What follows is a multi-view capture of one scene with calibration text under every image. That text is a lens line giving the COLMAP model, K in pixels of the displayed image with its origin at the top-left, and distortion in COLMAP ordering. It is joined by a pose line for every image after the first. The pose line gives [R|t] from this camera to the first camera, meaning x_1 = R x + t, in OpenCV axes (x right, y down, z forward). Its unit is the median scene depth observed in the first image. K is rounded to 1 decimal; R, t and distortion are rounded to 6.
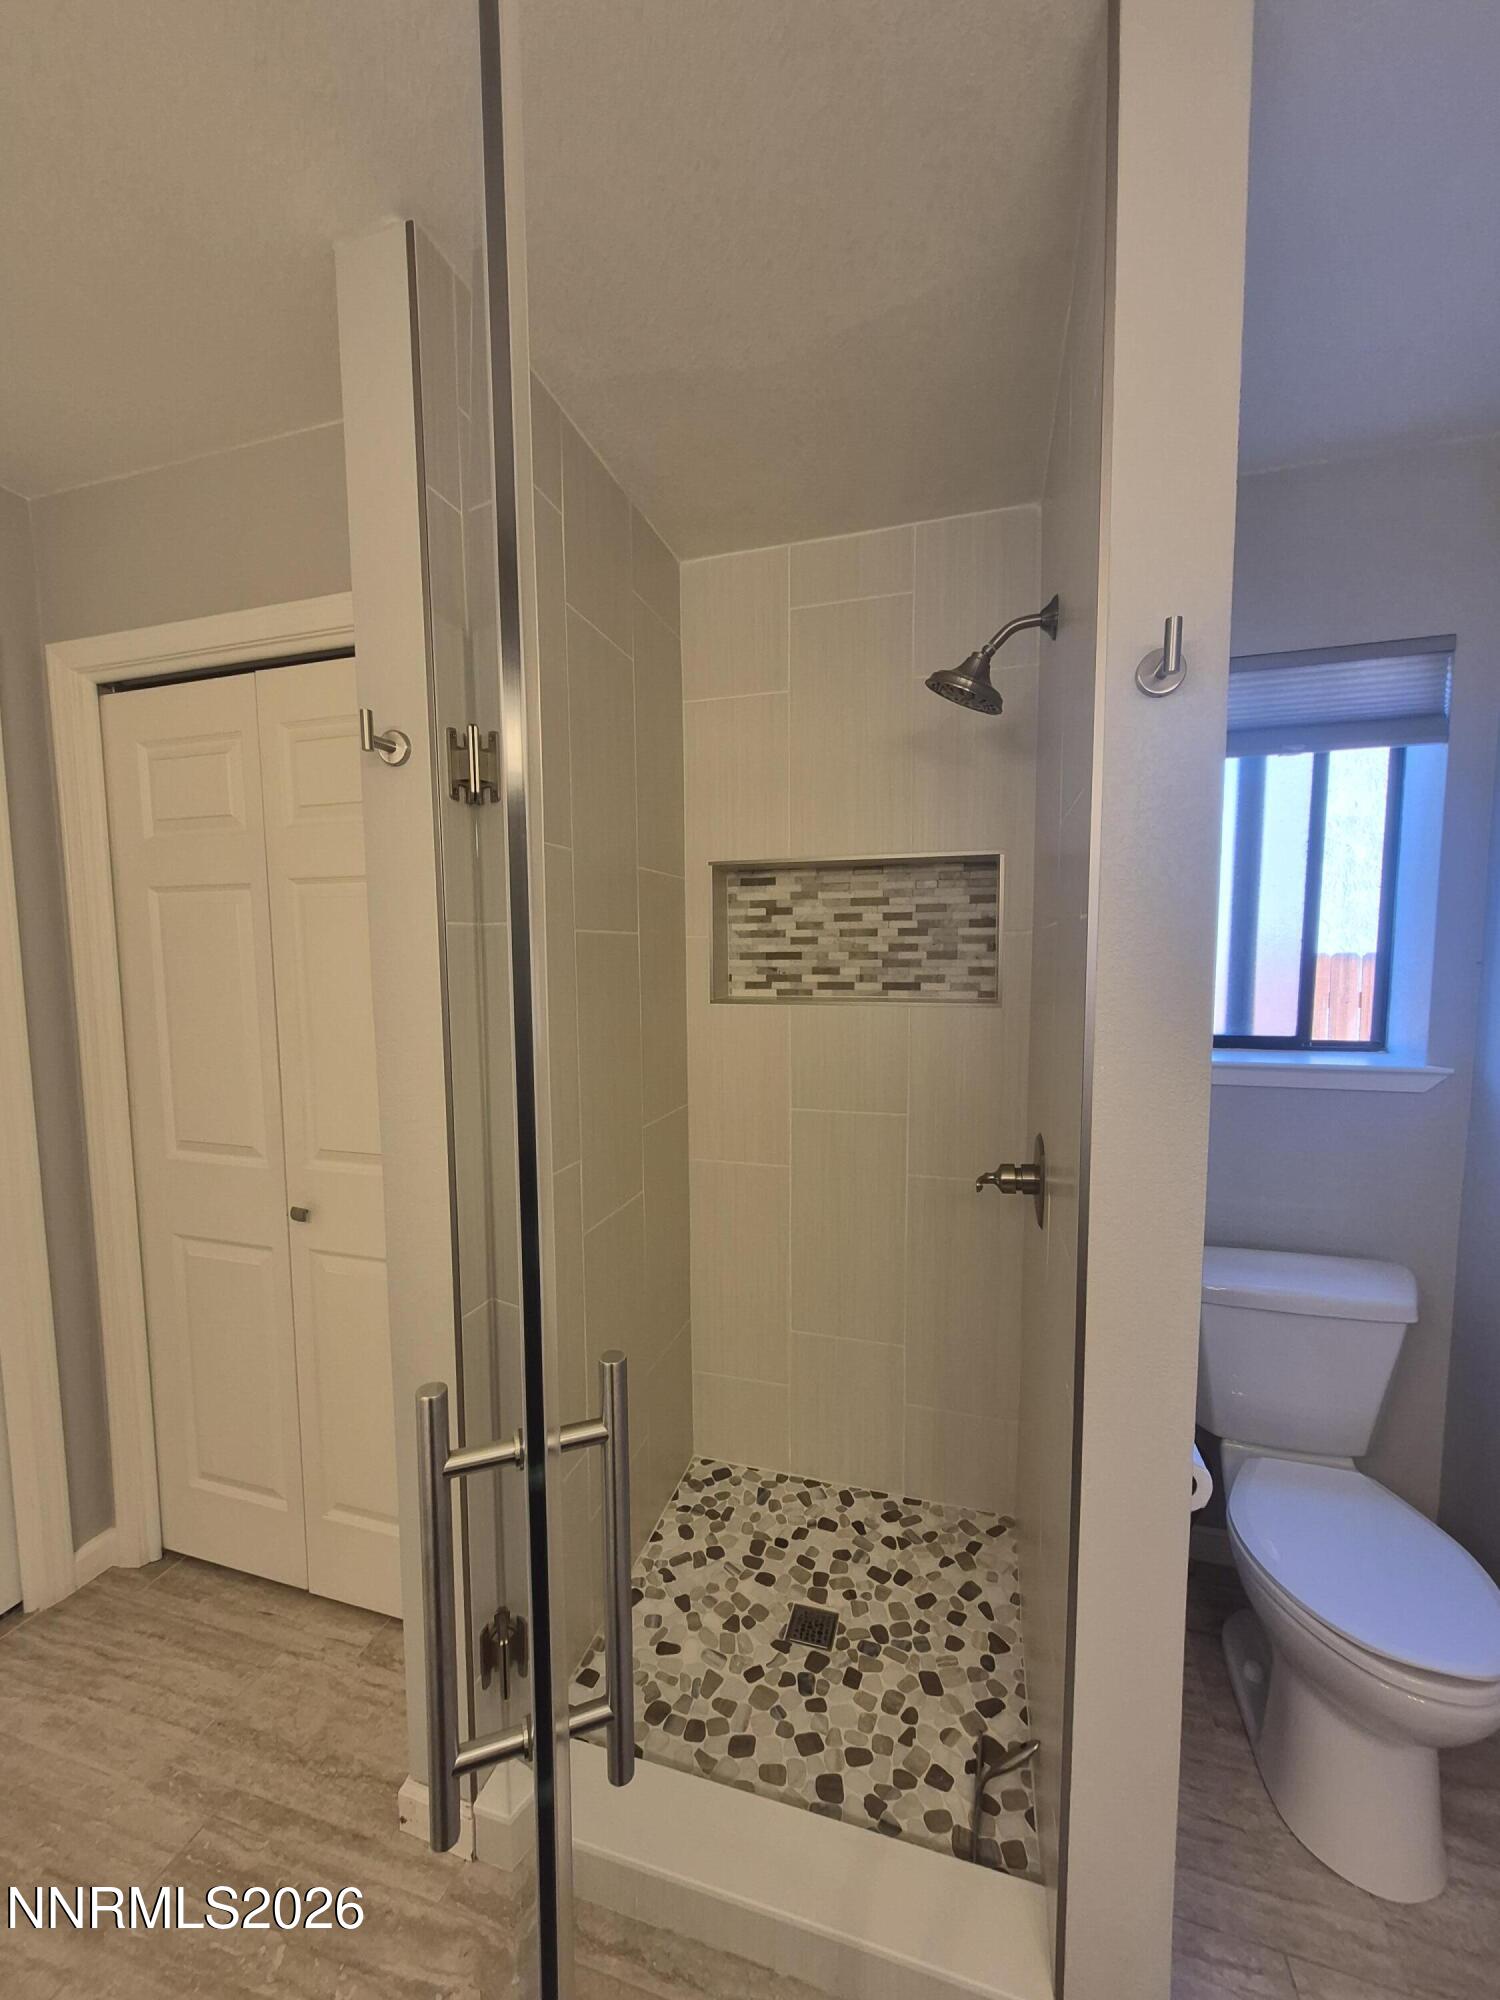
lens RADIAL K [[786.8, 0, 839.7], [0, 786.8, 1025.1], [0, 0, 1]] dist [0.005182, 0.000215]
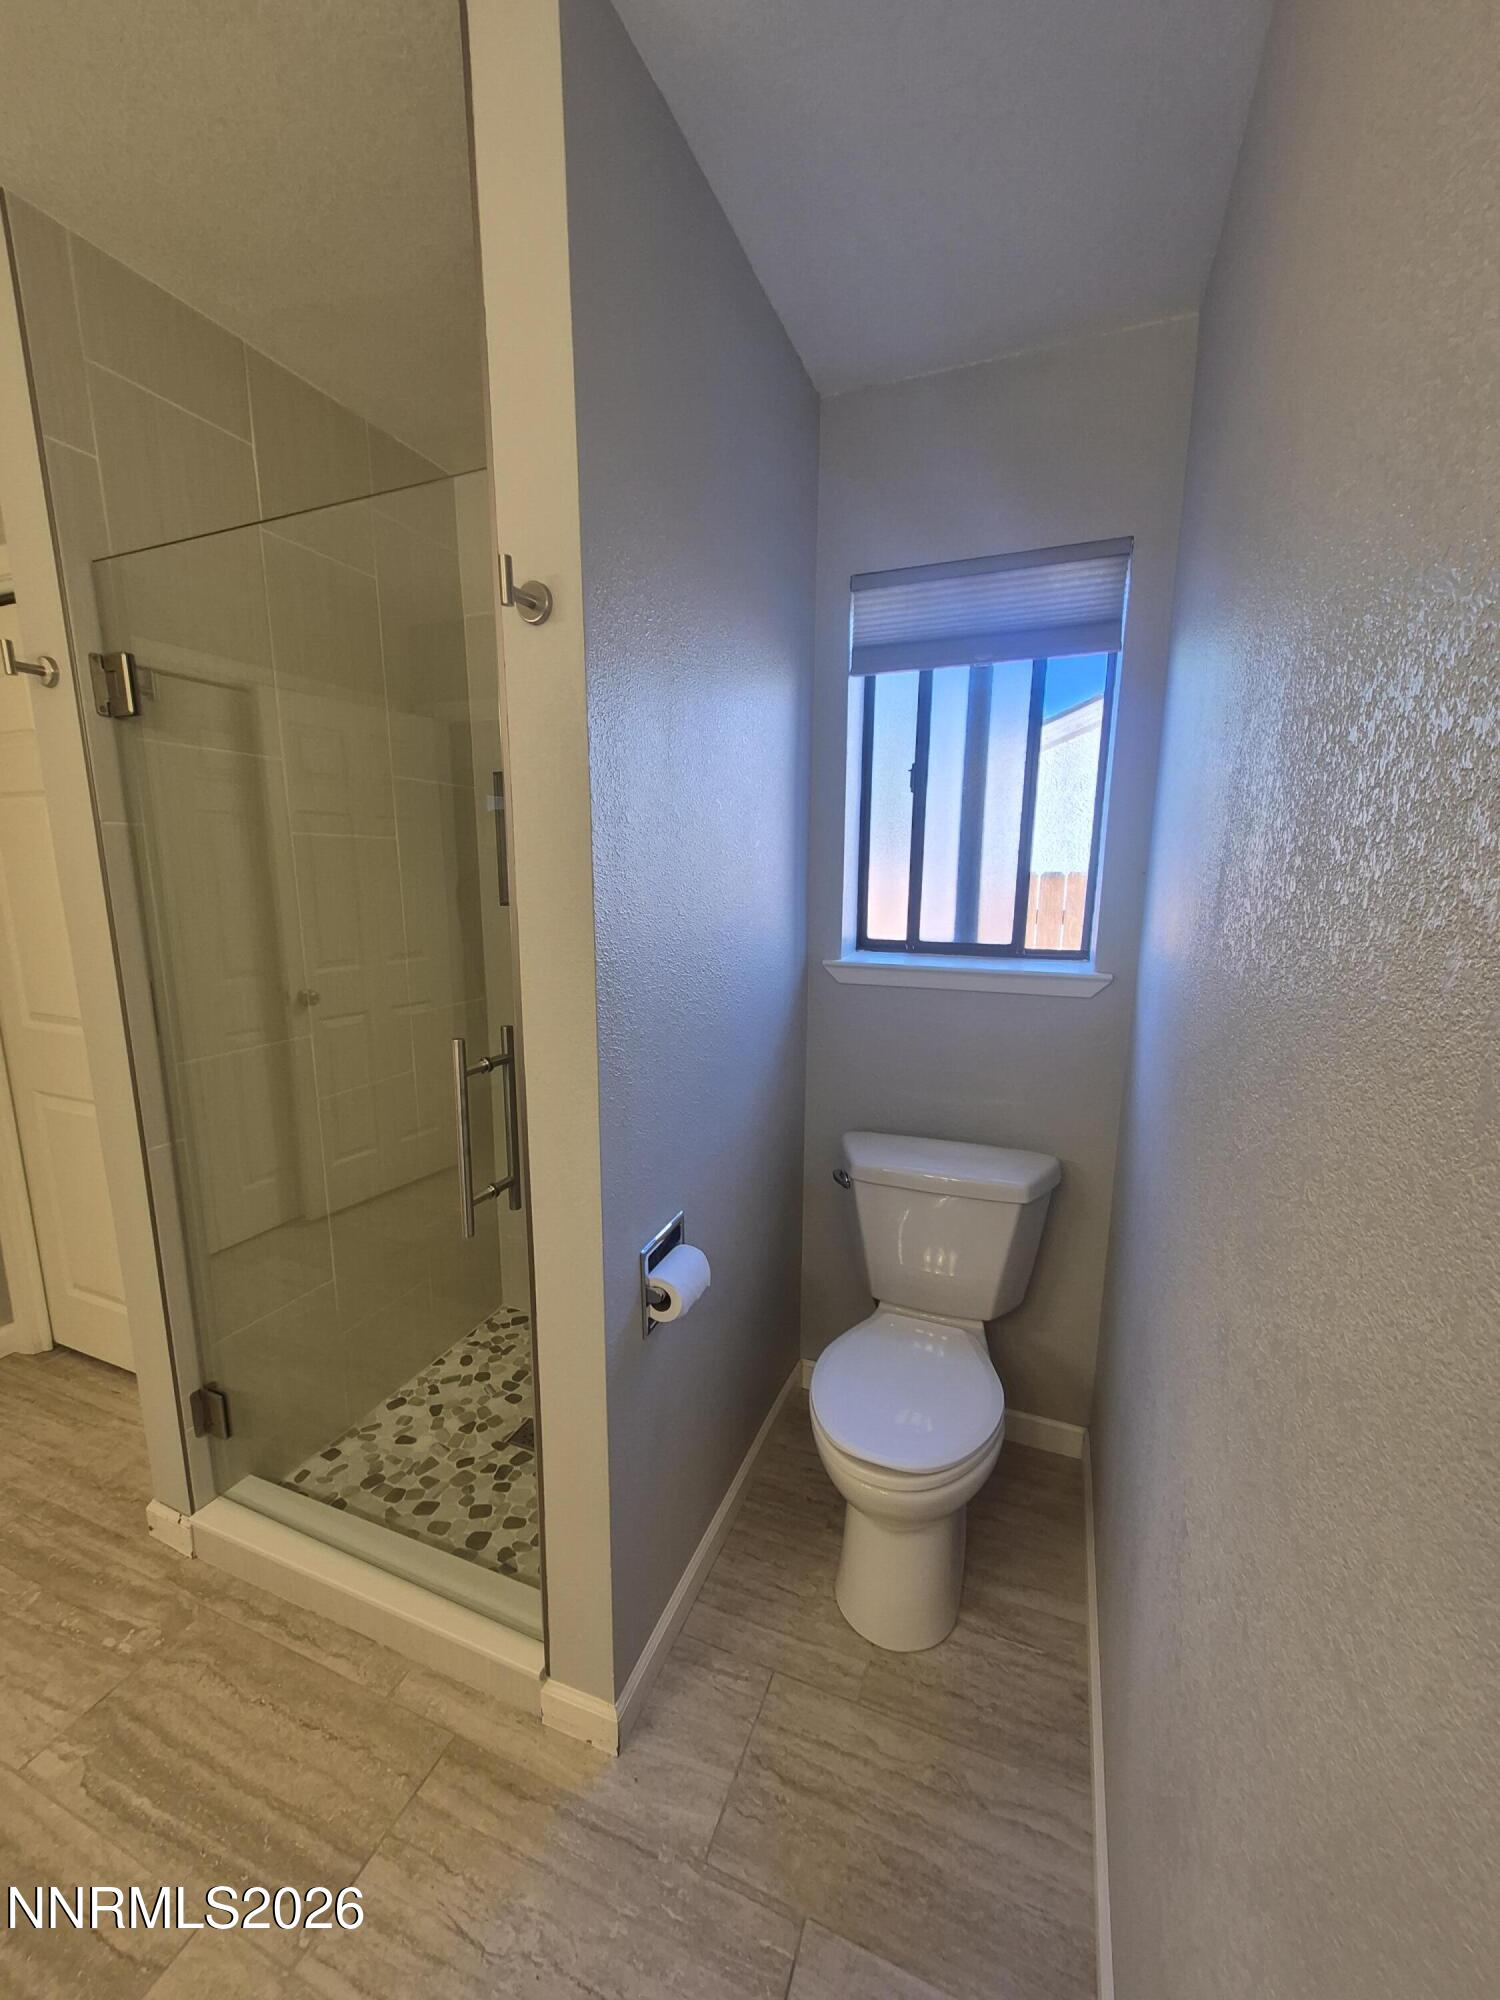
lens RADIAL K [[786.8, 0, 755.3], [0, 786.8, 1008.2], [0, 0, 1]] dist [0.005182, 0.000215]
pose [[0.994909, 0.026408, -0.097257, 0.419811], [-0.017777, 0.995912, 0.088566, 0.014085], [0.099198, -0.086386, 0.991311, -0.089852]]
